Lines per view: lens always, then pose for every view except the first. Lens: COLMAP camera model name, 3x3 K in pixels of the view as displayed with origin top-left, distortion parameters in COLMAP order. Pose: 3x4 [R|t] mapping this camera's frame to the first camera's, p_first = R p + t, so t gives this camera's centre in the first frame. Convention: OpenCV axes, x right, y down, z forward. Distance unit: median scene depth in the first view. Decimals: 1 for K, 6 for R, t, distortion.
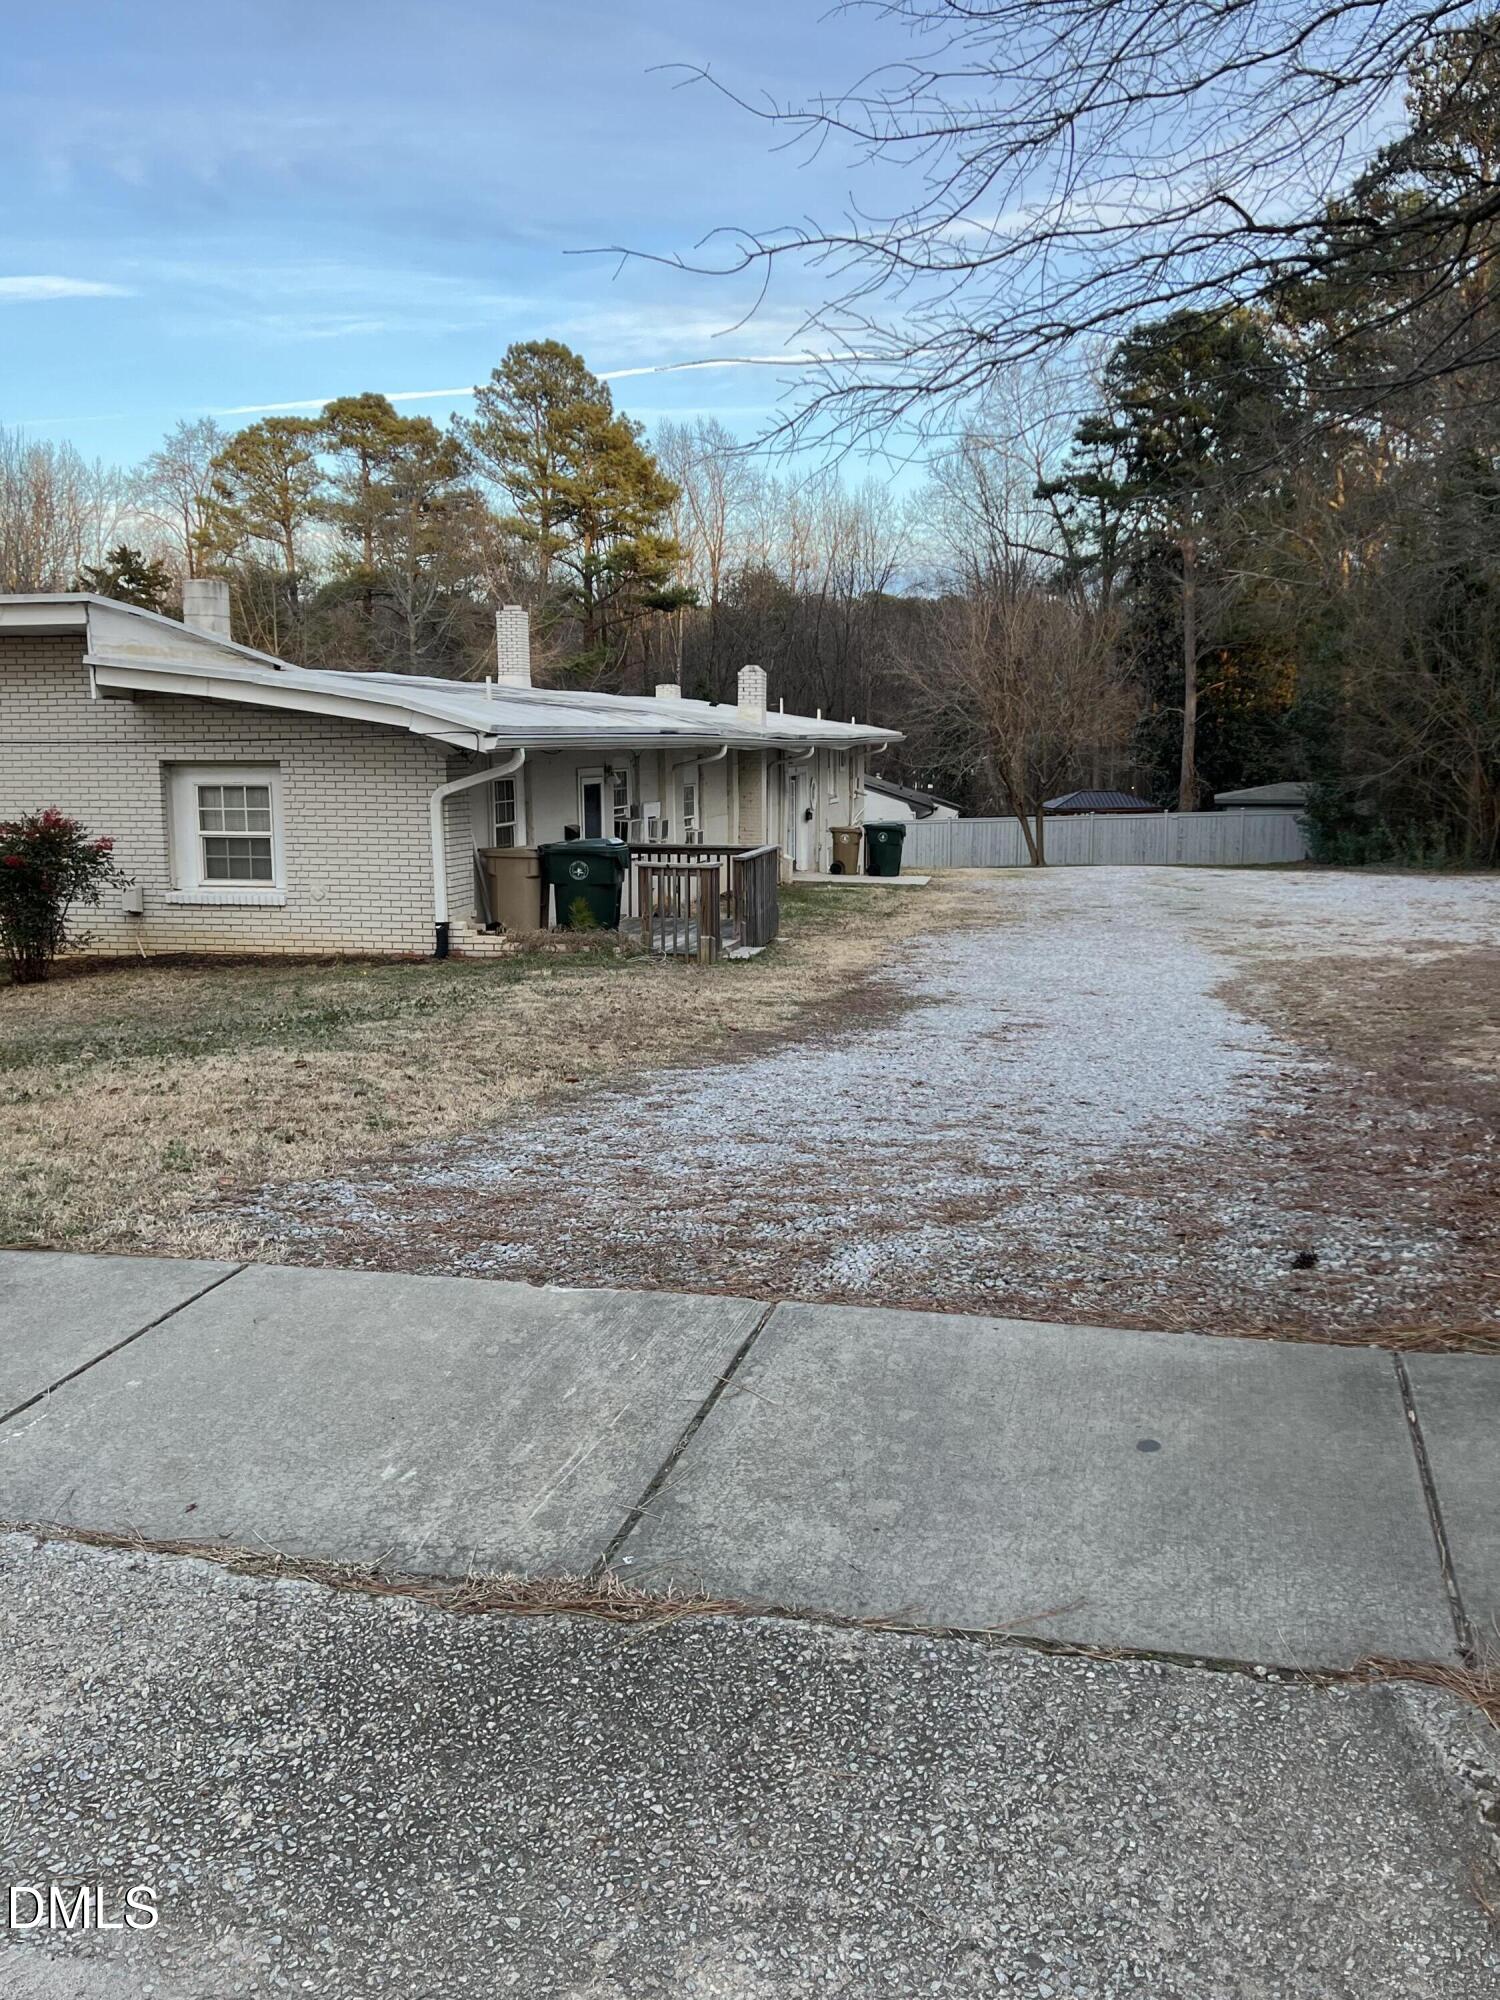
lens RADIAL K [[1768.8, 0, 748.4], [0, 1768.8, 1056.1], [0, 0, 1]] dist [0.124822, -0.217159]
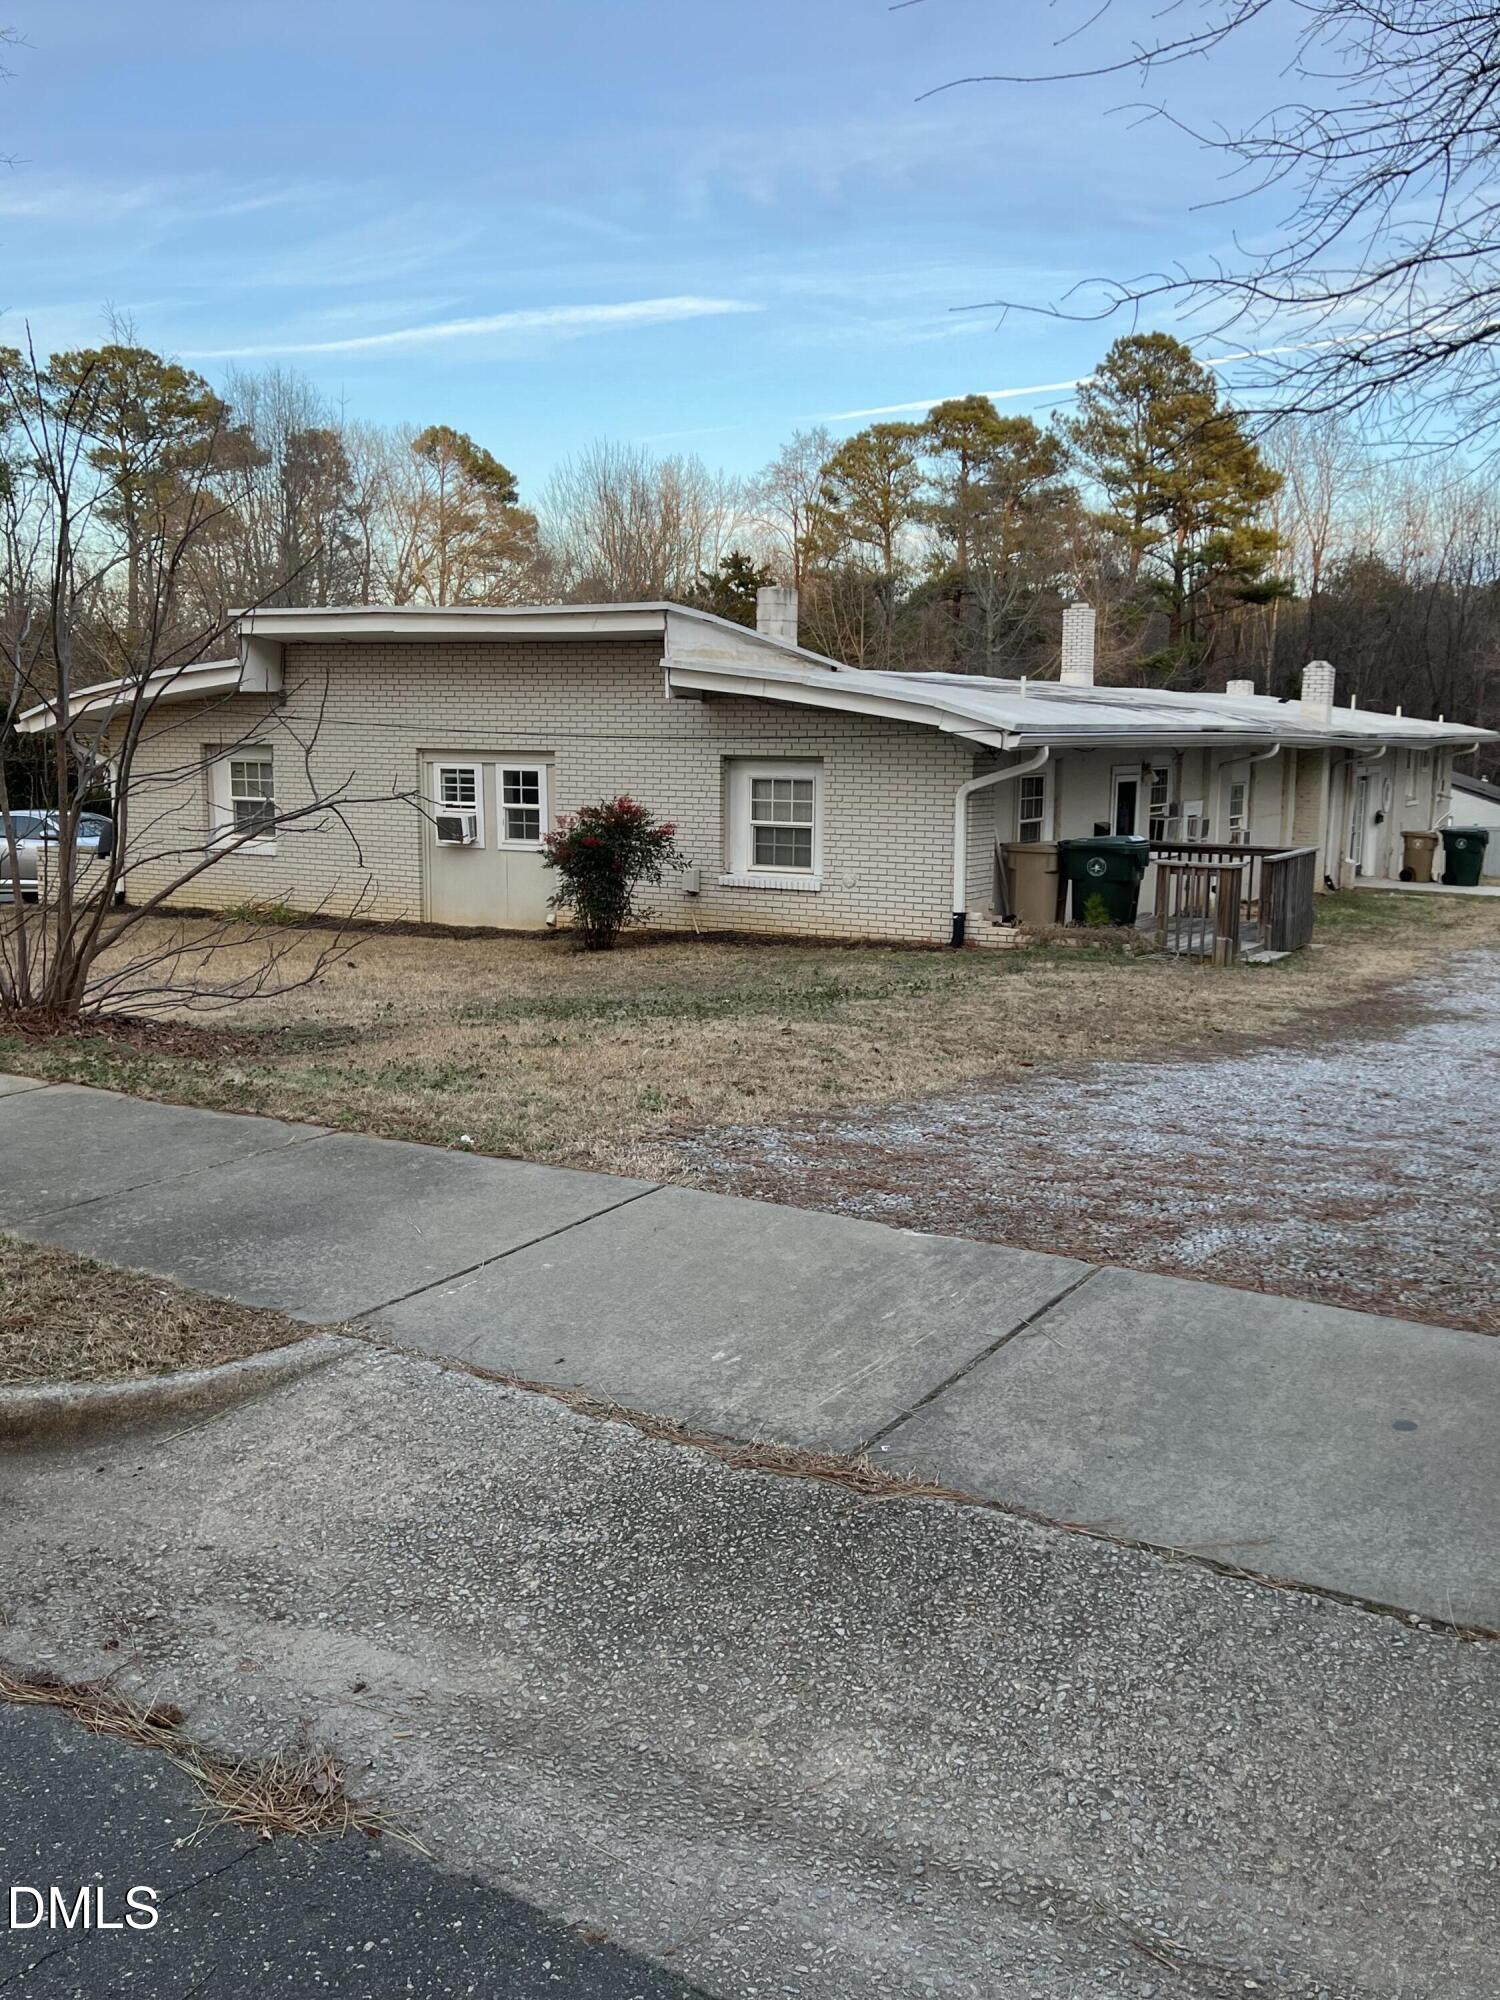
lens RADIAL K [[1754.9, 0, 755.9], [0, 1754.9, 1044.4], [0, 0, 1]] dist [0.198960, -0.381093]
pose [[0.950624, 0.070537, -0.302223, 0.038921], [-0.071579, 0.997406, 0.007643, 0.003292], [0.301978, 0.014367, 0.953207, -0.028711]]
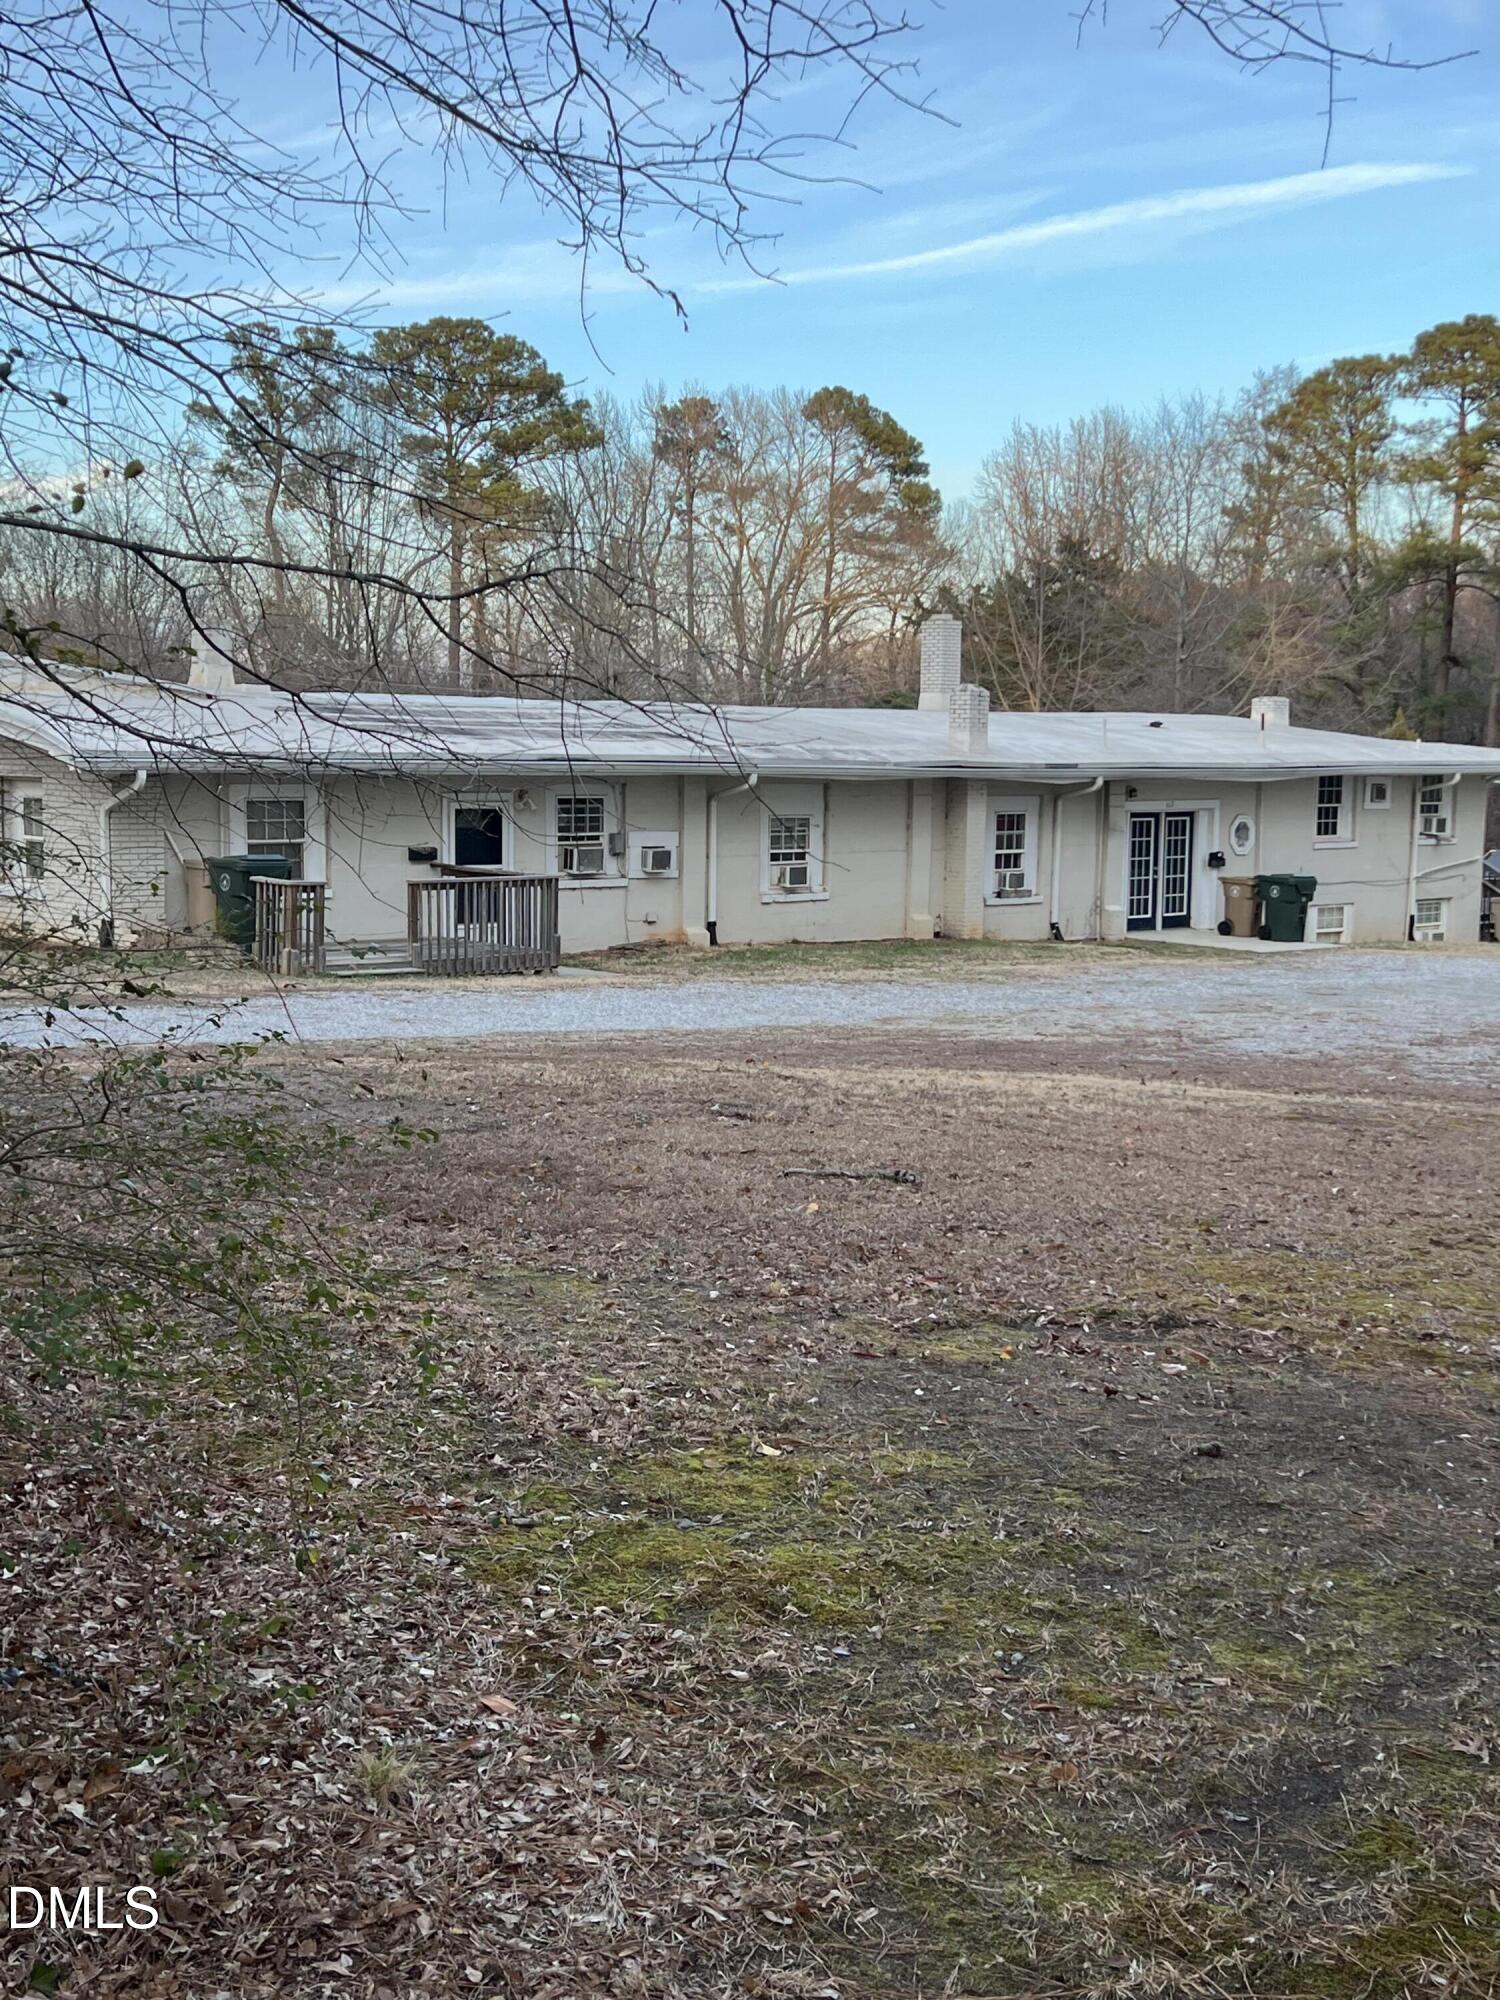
lens RADIAL K [[2401.4, 0, 750.0], [0, 2401.4, 1000.0], [0, 0, 1]] dist [0.370617, -0.780532]
pose [[0.816326, 0.080200, -0.571996, 1.343049], [-0.122647, 0.991798, -0.035976, -0.002344], [0.564419, 0.099522, 0.819467, -0.196410]]
